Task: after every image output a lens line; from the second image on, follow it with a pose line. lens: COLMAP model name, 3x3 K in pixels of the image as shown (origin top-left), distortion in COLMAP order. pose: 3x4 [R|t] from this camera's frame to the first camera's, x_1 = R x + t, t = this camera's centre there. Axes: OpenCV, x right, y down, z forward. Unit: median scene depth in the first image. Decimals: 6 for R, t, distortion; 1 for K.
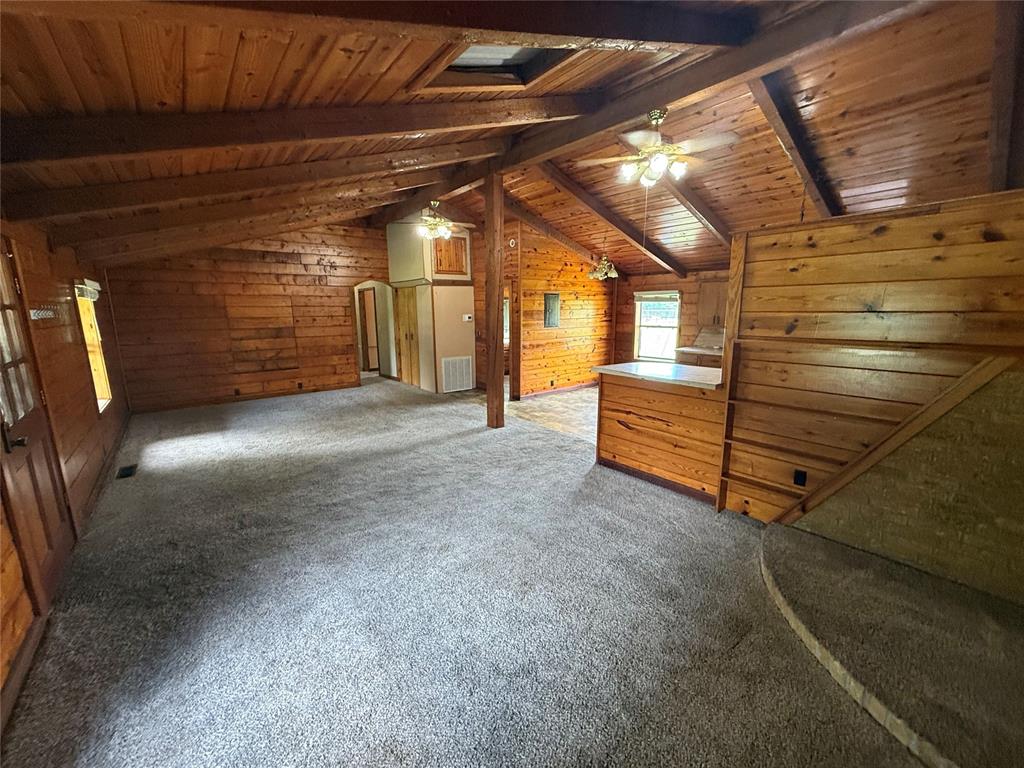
lens RADIAL K [[408.2, 0, 509.2], [0, 408.2, 384.1], [0, 0, 1]] dist [-0.001284, -0.001260]
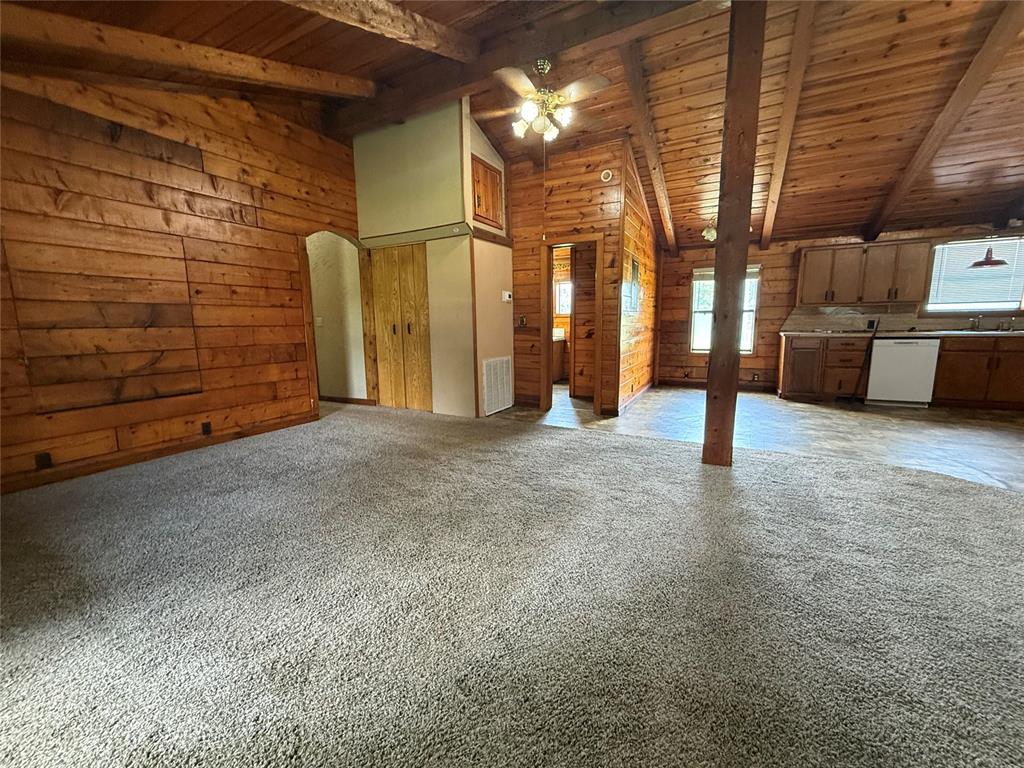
lens RADIAL K [[408.2, 0, 510.9], [0, 408.2, 384.1], [0, 0, 1]] dist [-0.001284, -0.001260]
pose [[0.923971, -0.063068, 0.377227, -0.386750], [0.078535, 0.996579, -0.025746, -0.008052], [-0.374313, 0.053414, 0.925763, 0.454293]]
